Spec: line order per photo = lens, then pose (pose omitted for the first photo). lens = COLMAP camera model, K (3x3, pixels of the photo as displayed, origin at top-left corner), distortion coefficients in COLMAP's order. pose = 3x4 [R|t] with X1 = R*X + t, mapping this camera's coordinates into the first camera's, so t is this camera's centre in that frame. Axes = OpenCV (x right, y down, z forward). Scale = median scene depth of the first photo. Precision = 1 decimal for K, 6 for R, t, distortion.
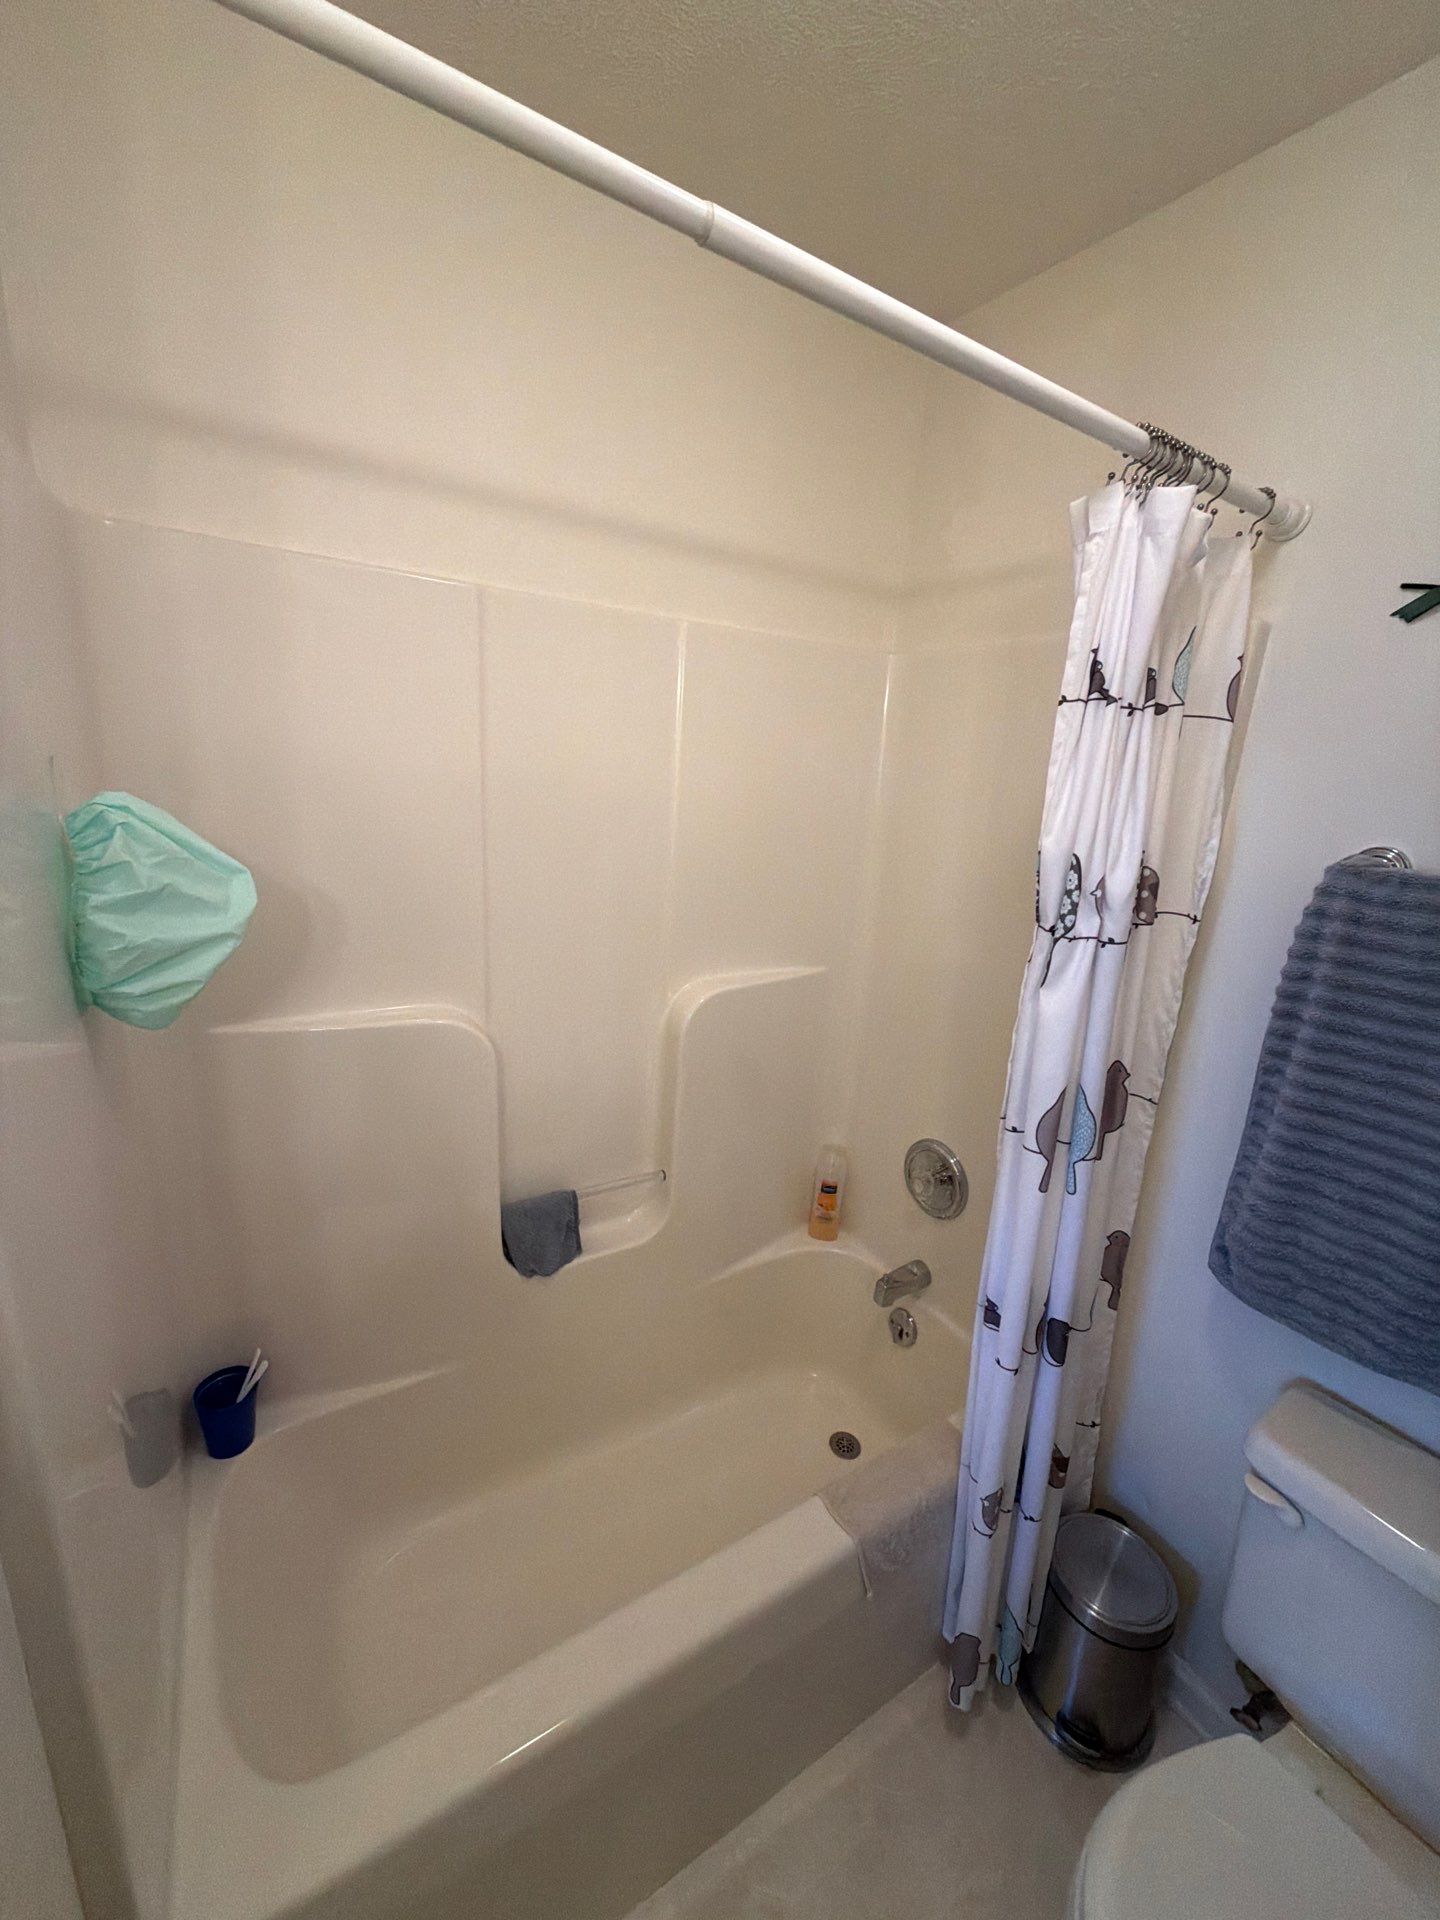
lens RADIAL K [[766.0, 0, 714.0], [0, 766.0, 962.1], [0, 0, 1]] dist [-0.000984, -0.000816]
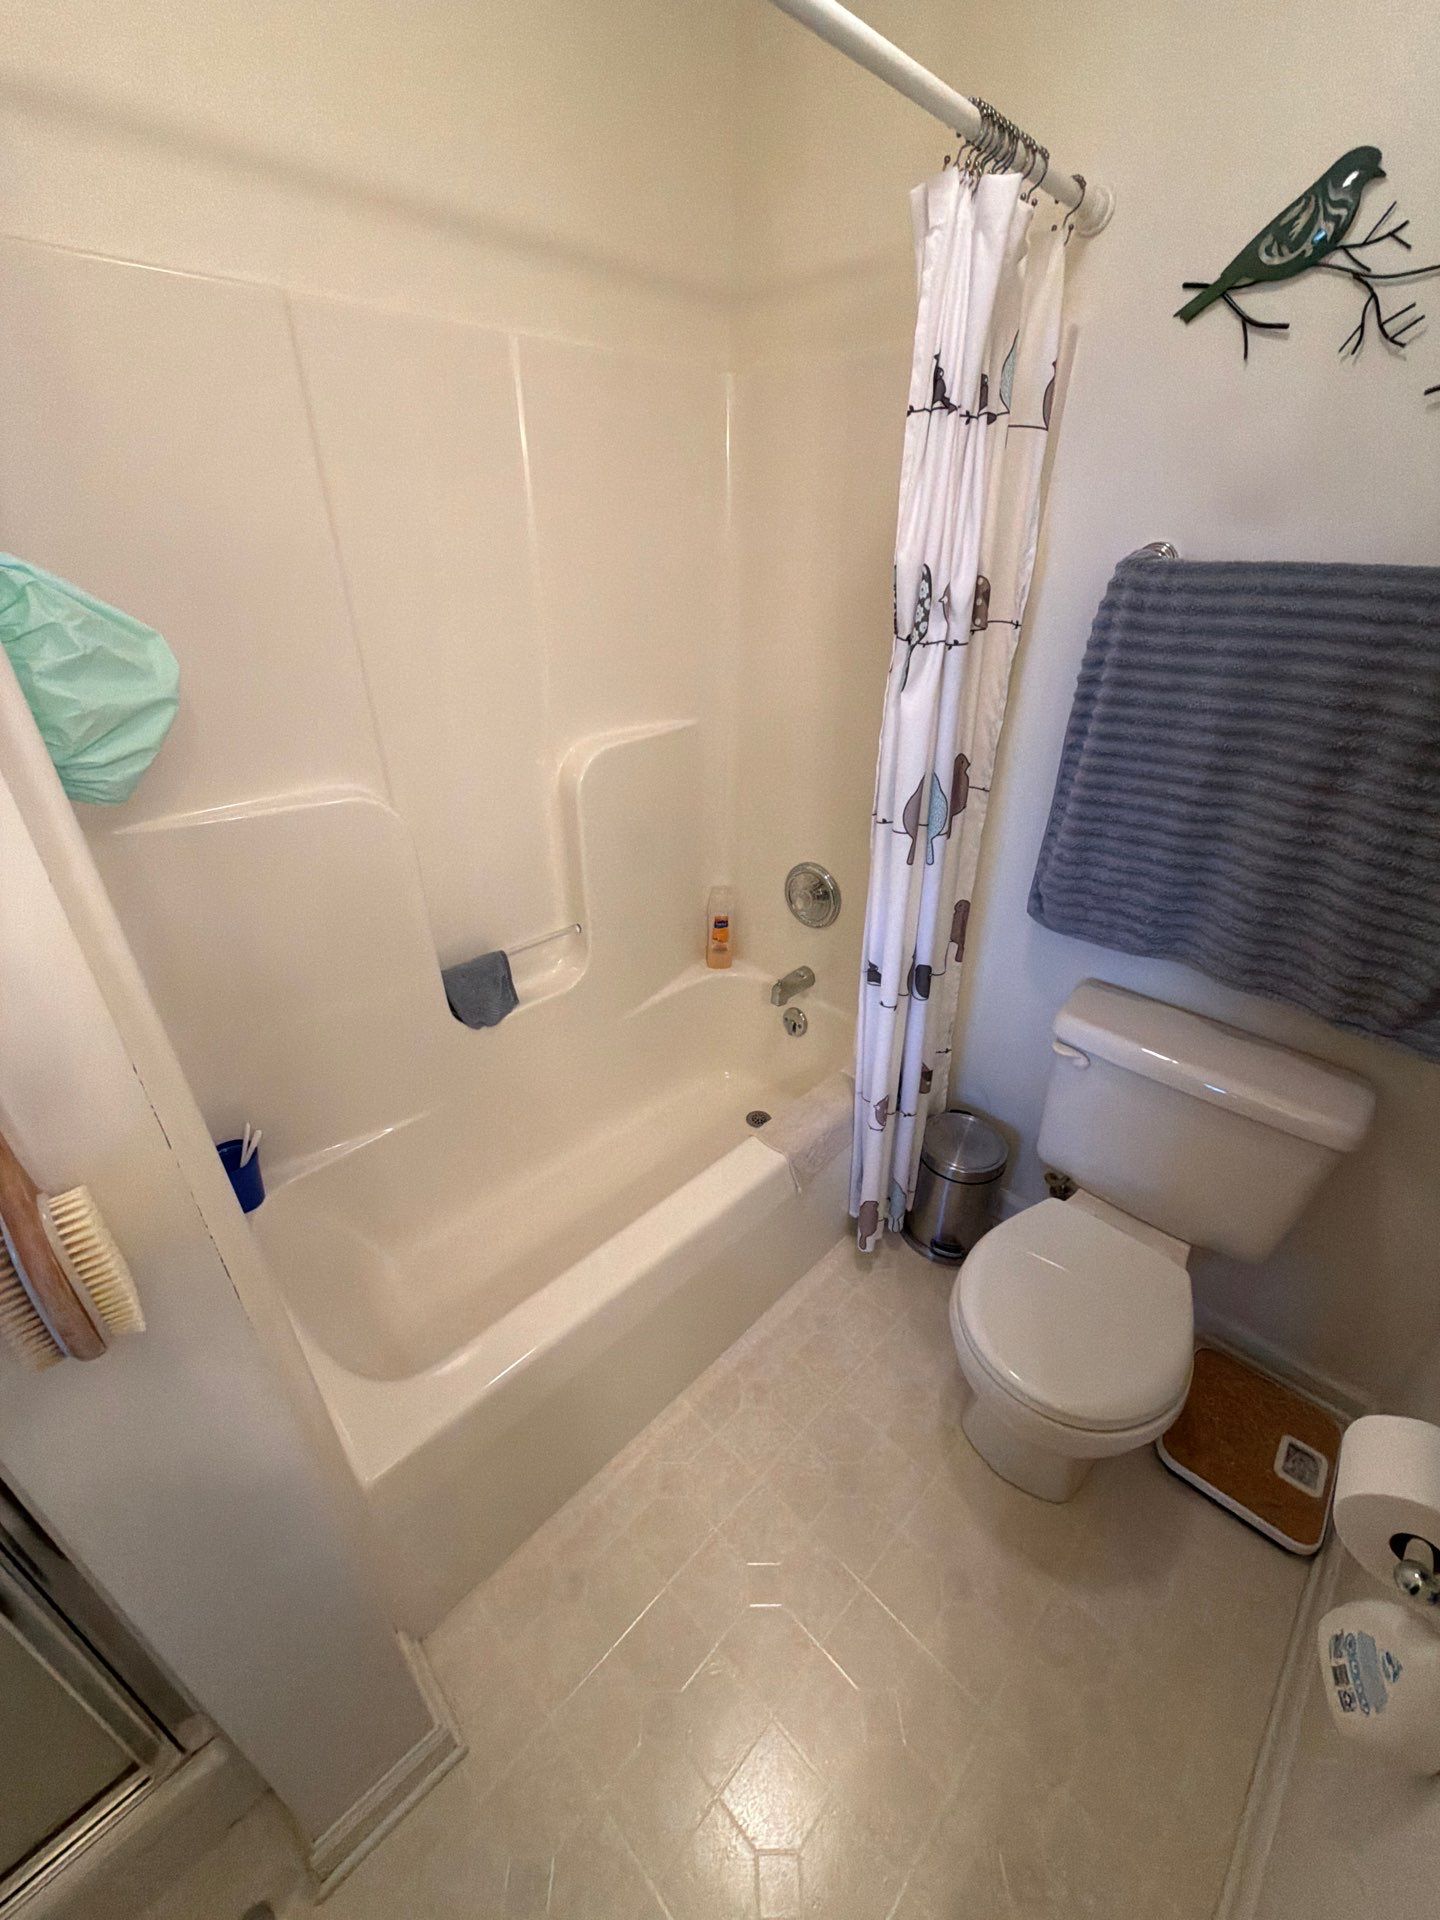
lens RADIAL K [[766.0, 0, 714.0], [0, 766.0, 962.1], [0, 0, 1]] dist [-0.000984, -0.000816]
pose [[0.970730, -0.161937, 0.177370, -0.125637], [0.110394, 0.956711, 0.269289, 0.078165], [-0.213299, -0.241826, 0.946585, -0.150673]]
